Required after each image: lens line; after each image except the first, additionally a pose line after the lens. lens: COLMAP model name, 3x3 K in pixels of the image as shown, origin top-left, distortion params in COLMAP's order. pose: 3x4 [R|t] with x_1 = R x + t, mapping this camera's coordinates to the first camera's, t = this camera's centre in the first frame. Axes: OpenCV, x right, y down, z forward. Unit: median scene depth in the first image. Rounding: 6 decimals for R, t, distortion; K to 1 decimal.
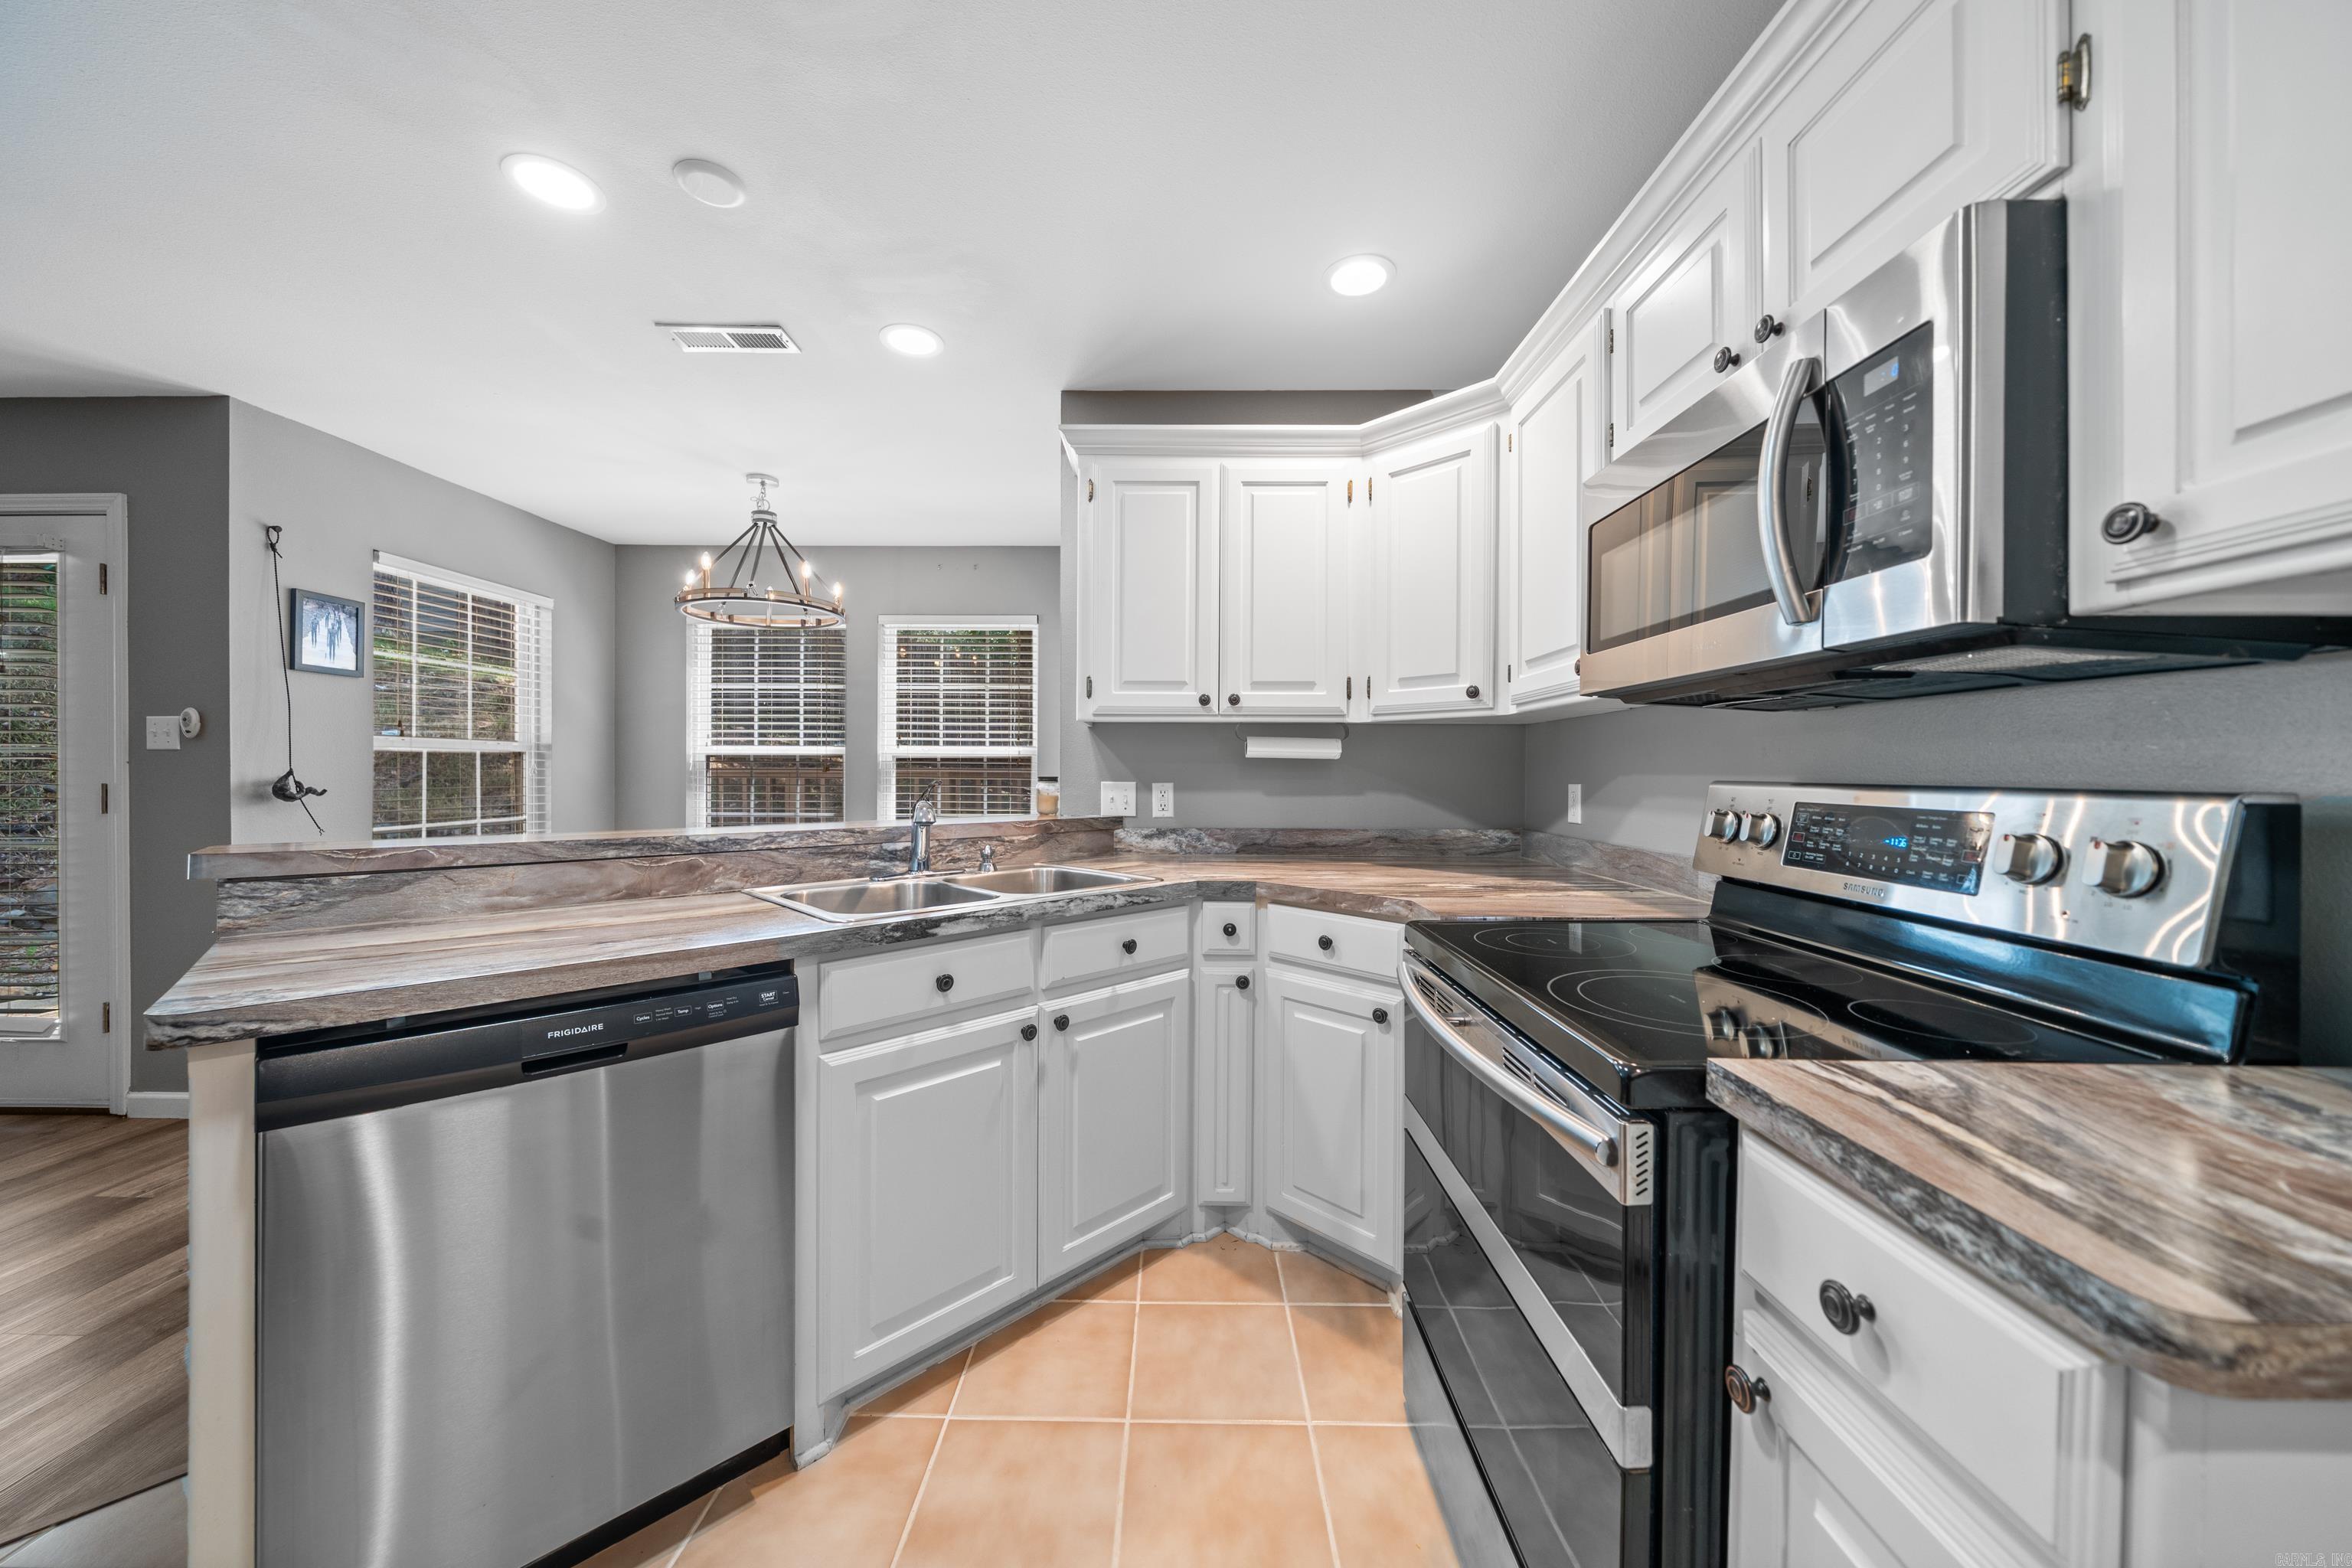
lens RADIAL K [[805.2, 0, 1168.9], [0, 805.2, 776.4], [0, 0, 1]] dist [-0.002409, -0.000130]
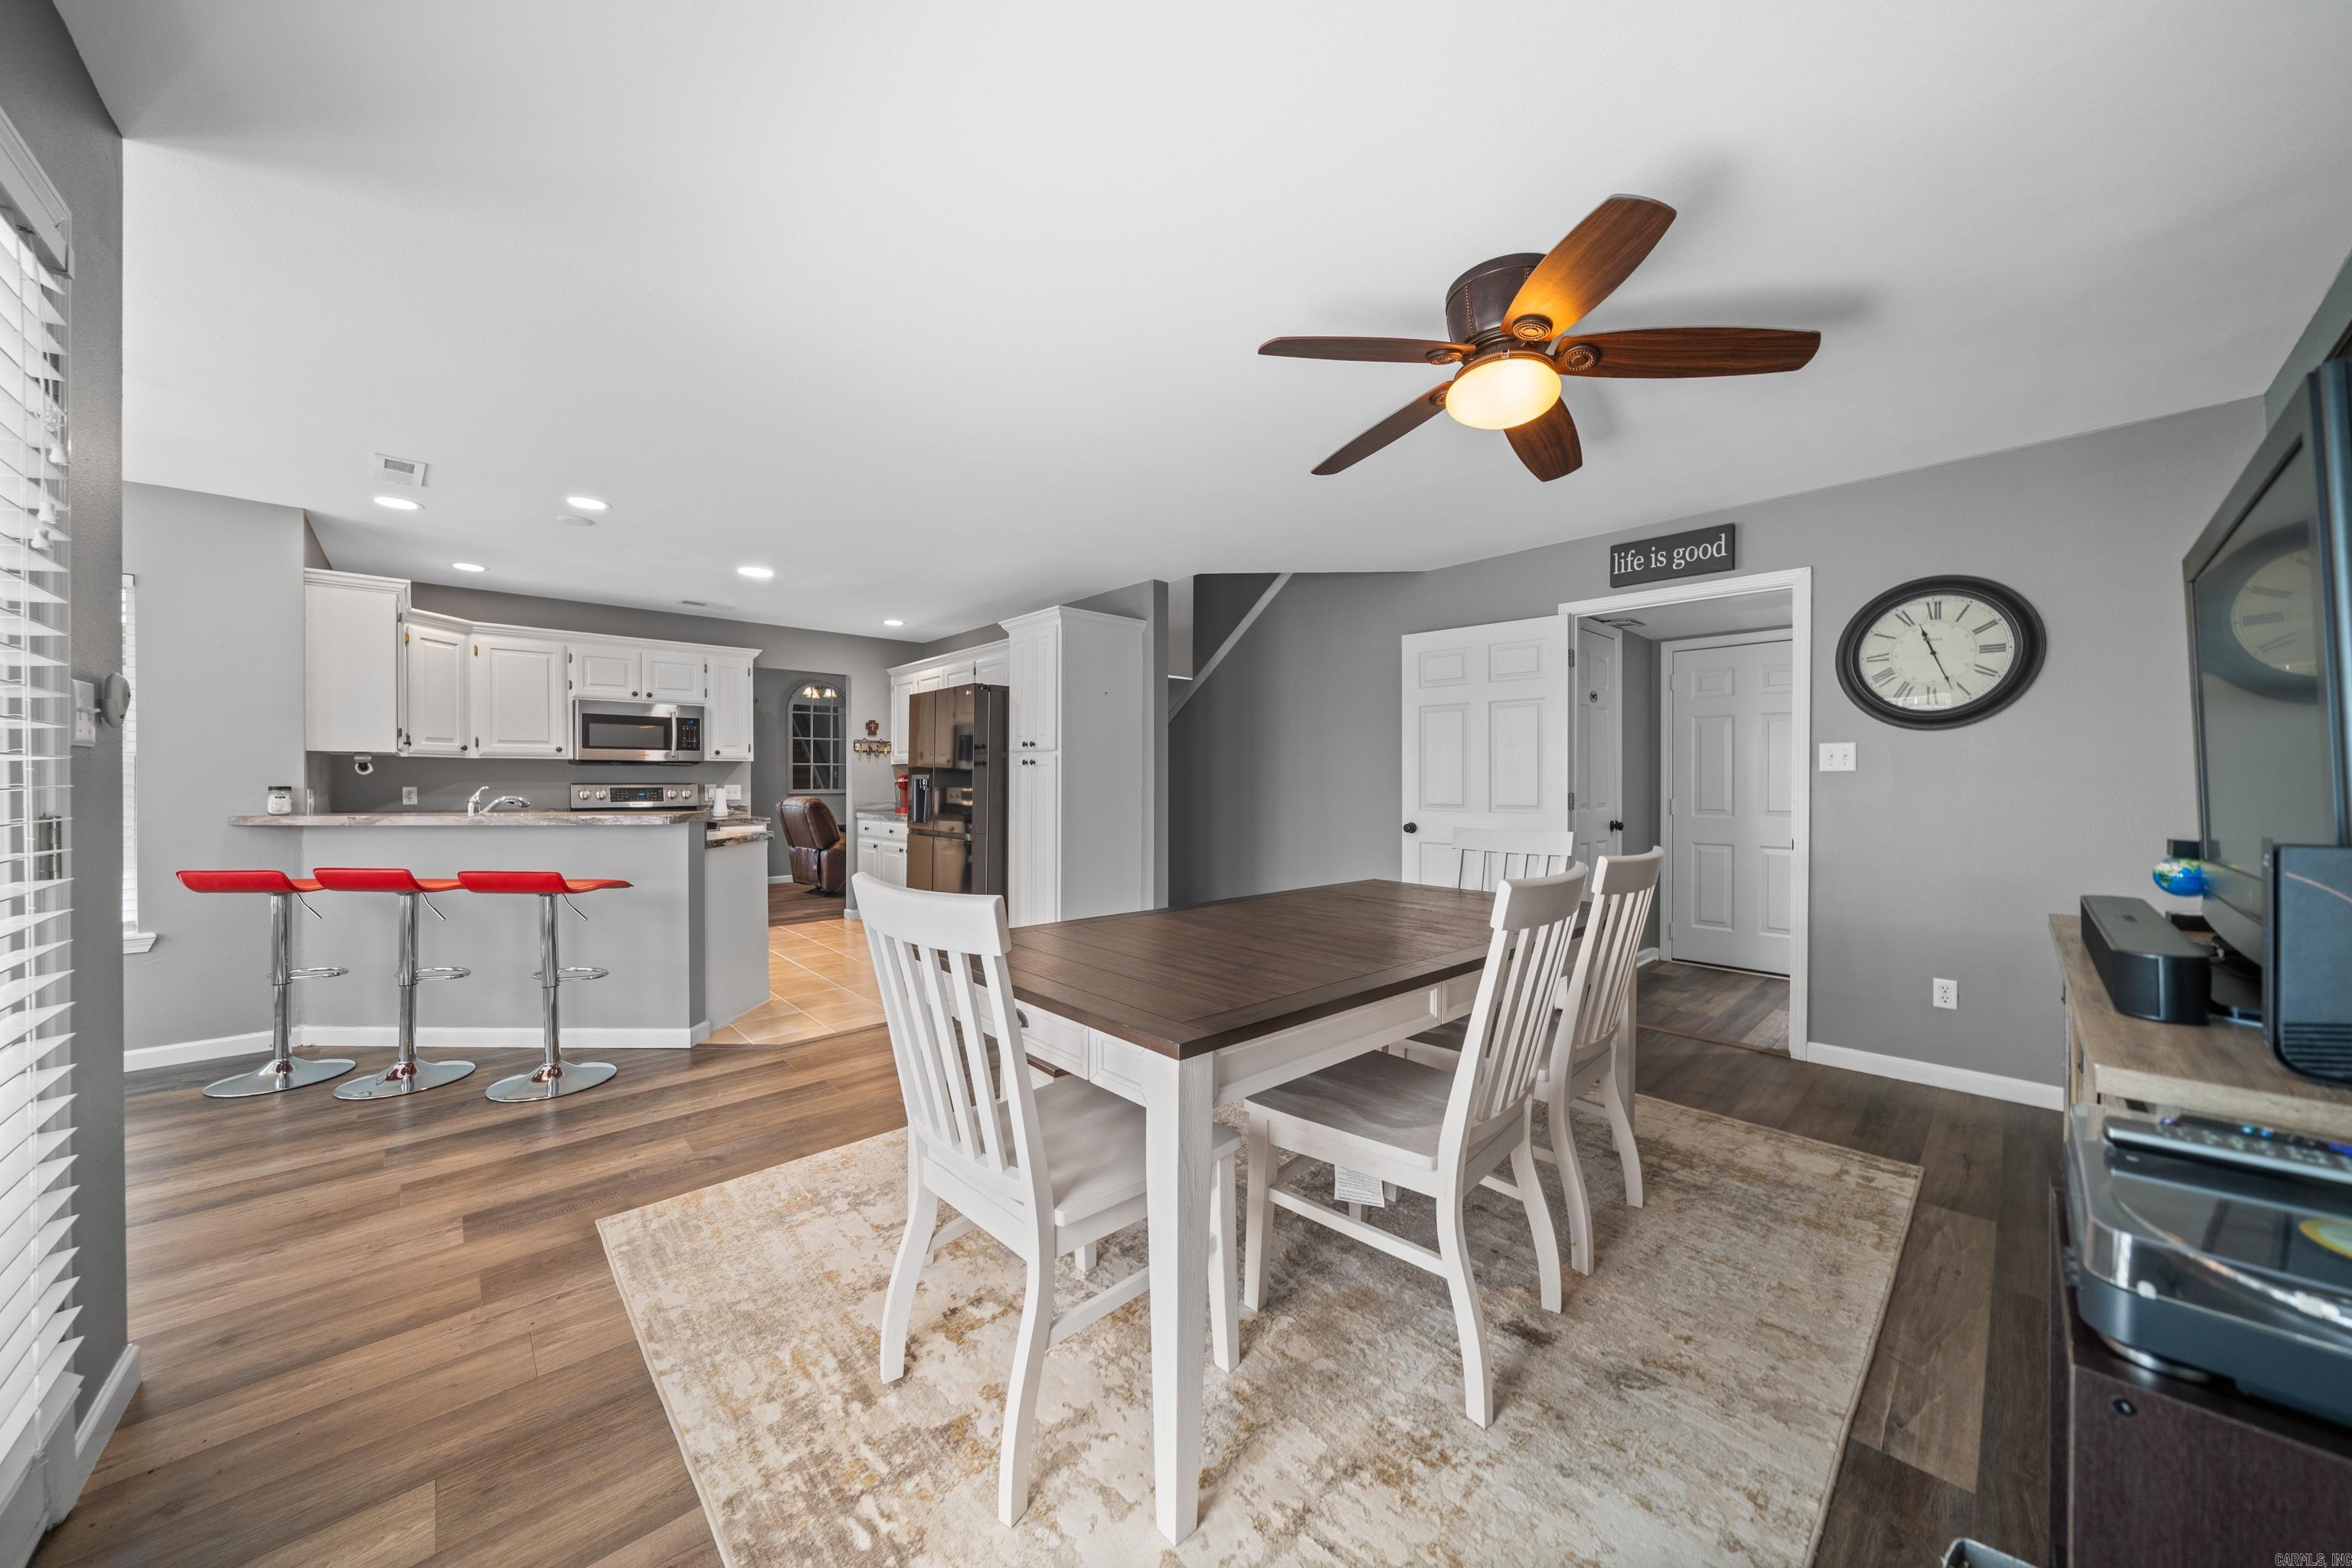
lens RADIAL K [[798.9, 0, 1168.6], [0, 798.9, 781.8], [0, 0, 1]] dist [-0.005315, 0.000003]
pose [[-0.690427, -0.003415, 0.723394, -2.114060], [0.004480, 0.999949, 0.008997, -0.012441], [-0.723388, 0.009452, -0.690377, 0.855617]]
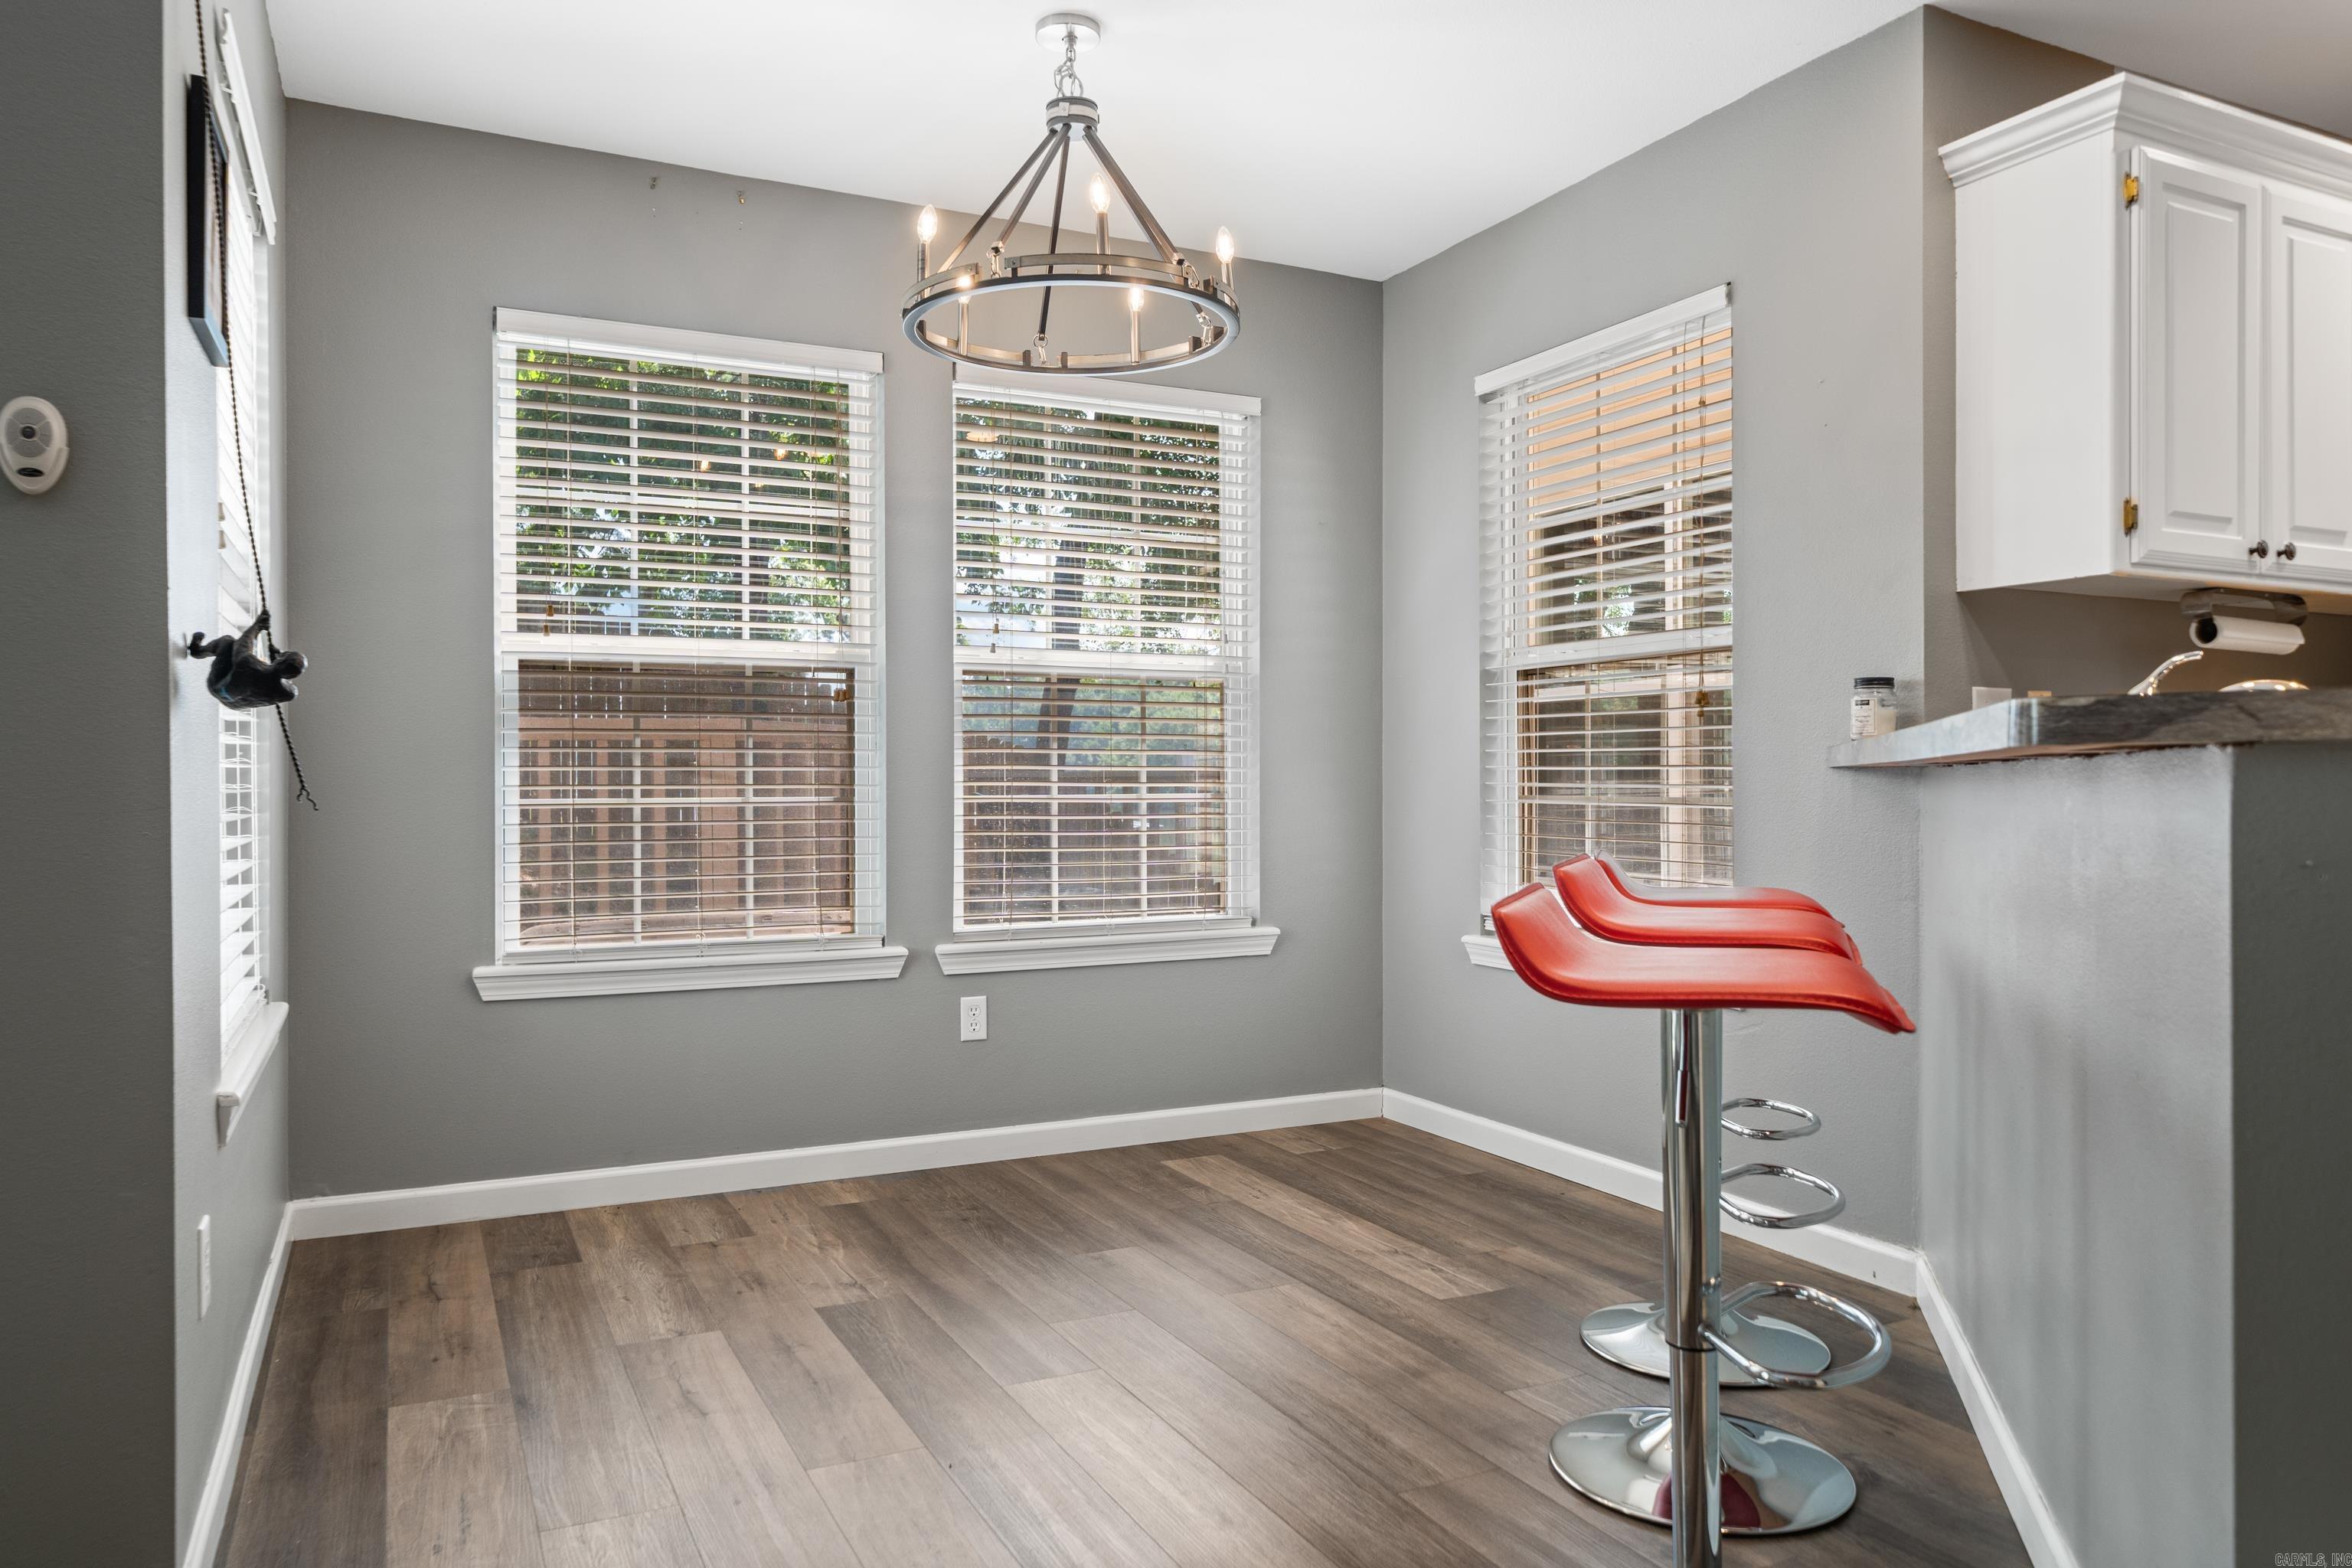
lens RADIAL K [[1578.0, 0, 1176.0], [0, 1578.0, 784.0], [0, 0, 1]] dist [-0.003520, 0.000347]
pose [[0.889155, -0.008368, 0.457529, -1.106269], [0.010085, 0.999948, -0.001311, 0.071756], [-0.457495, 0.005780, 0.889194, 0.243914]]
